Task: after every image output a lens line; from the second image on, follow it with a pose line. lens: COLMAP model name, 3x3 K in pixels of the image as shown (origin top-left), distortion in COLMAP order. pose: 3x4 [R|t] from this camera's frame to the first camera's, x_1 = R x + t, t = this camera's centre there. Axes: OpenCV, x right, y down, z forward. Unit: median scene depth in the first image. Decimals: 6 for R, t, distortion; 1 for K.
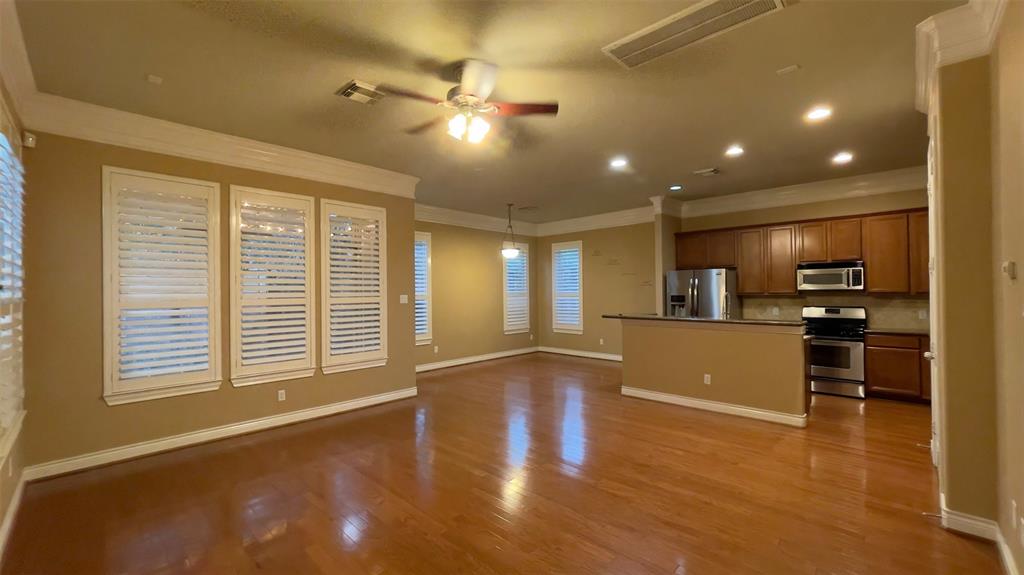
lens RADIAL K [[412.3, 0, 512.0], [0, 412.3, 287.5], [0, 0, 1]] dist [-0.002907, 0.004499]
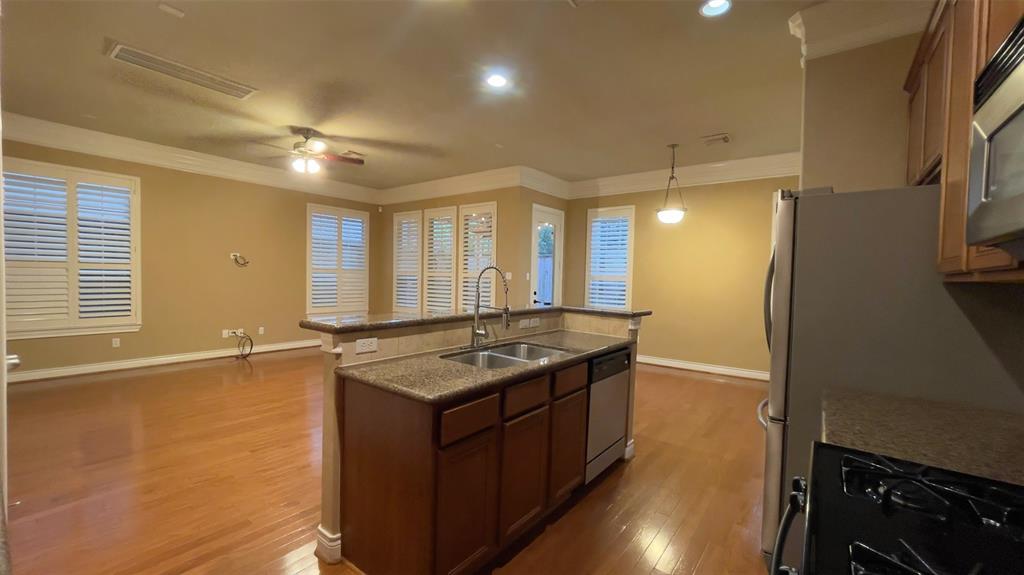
lens RADIAL K [[412.3, 0, 512.0], [0, 412.3, 287.5], [0, 0, 1]] dist [-0.002907, 0.004499]
pose [[0.112821, 0.038245, -0.992879, 0.840024], [-0.013140, 0.999229, 0.036997, 0.017597], [0.993528, 0.008872, 0.113236, 0.823505]]
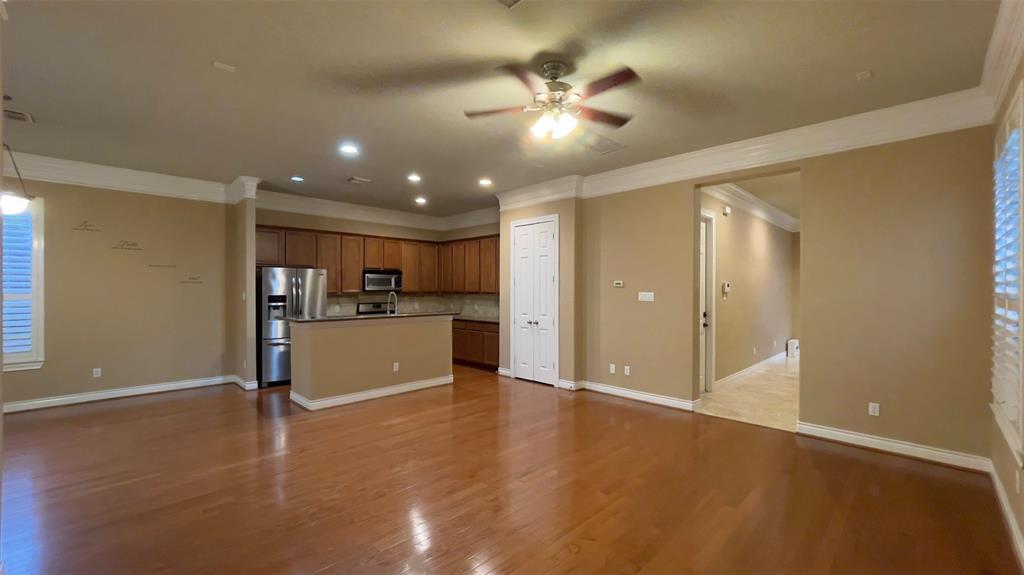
lens RADIAL K [[412.3, 0, 512.0], [0, 412.3, 287.5], [0, 0, 1]] dist [-0.002907, 0.004499]
pose [[0.036710, 0.013404, 0.999236, -0.540083], [-0.009880, 0.999866, -0.013049, 0.009758], [-0.999277, -0.009393, 0.036838, 0.517026]]
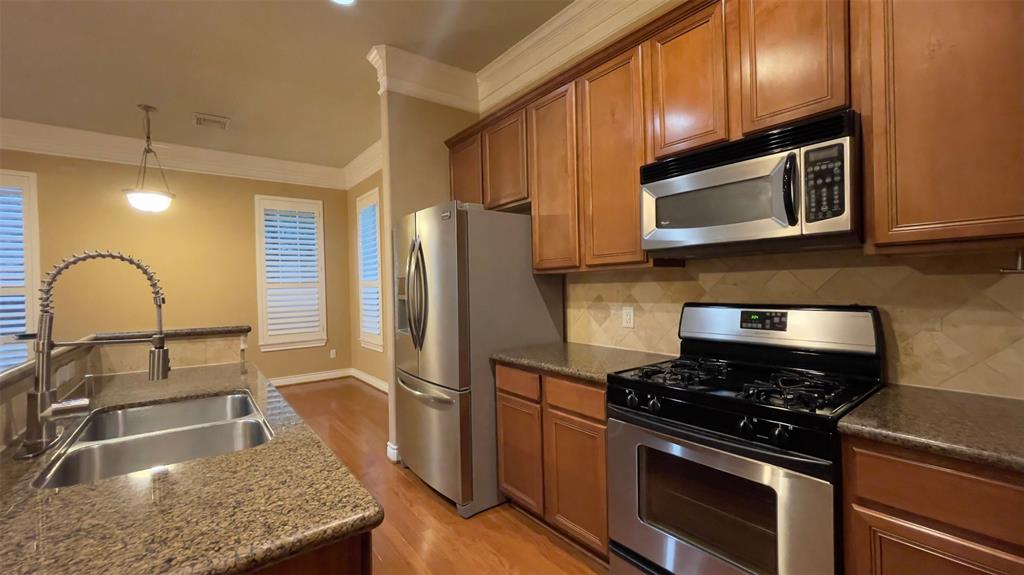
lens RADIAL K [[412.3, 0, 512.0], [0, 412.3, 287.5], [0, 0, 1]] dist [-0.002907, 0.004499]
pose [[0.989092, -0.013912, -0.146643, 0.651289], [0.016205, 0.999764, 0.014450, 0.027551], [0.146407, -0.016669, 0.989084, 0.694383]]
